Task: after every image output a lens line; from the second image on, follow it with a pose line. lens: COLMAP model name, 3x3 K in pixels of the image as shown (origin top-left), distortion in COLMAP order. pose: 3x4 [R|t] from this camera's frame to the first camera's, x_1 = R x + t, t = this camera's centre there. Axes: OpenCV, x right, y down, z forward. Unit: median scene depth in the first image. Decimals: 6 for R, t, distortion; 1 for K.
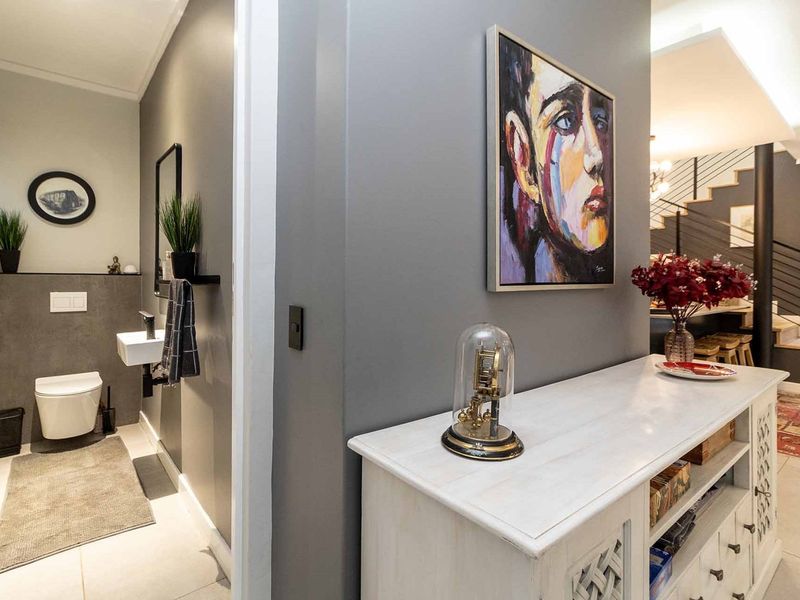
lens RADIAL K [[406.4, 0, 399.3], [0, 406.4, 279.4], [0, 0, 1]] dist [0.003667, -0.002339]
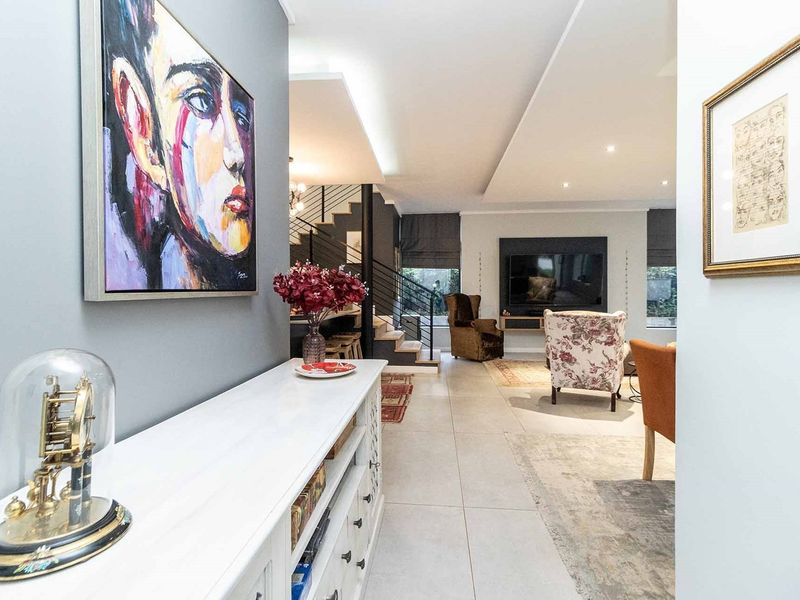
lens RADIAL K [[406.4, 0, 403.2], [0, 406.4, 292.9], [0, 0, 1]] dist [0.003667, -0.002339]
pose [[0.679646, -0.010079, 0.733471, 0.107043], [0.007149, 0.999949, 0.007117, 0.019408], [-0.733506, 0.000407, 0.679683, 0.171064]]
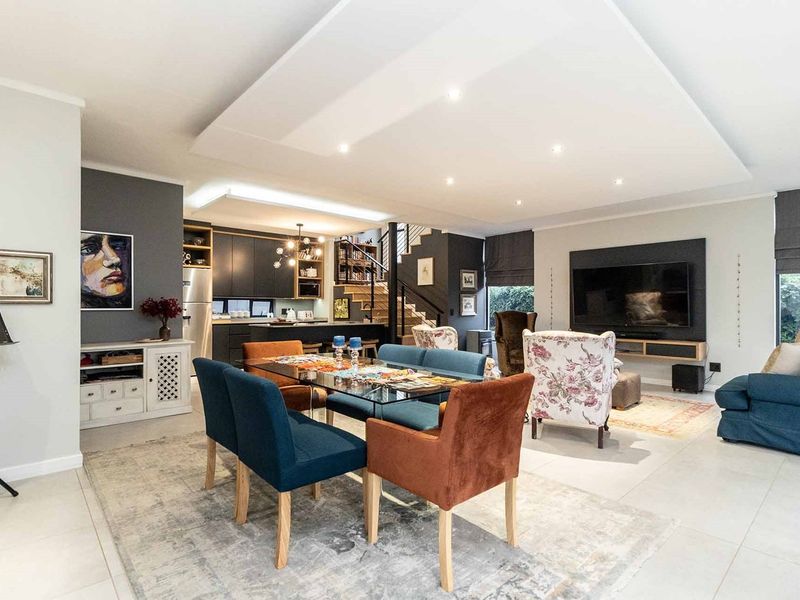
lens RADIAL K [[406.4, 0, 403.2], [0, 406.4, 301.2], [0, 0, 1]] dist [0.003667, -0.002339]
pose [[0.997928, -0.002049, 0.064309, 3.876205], [0.002878, 0.999914, -0.012796, -0.000451], [-0.064277, 0.012955, 0.997848, -3.071133]]
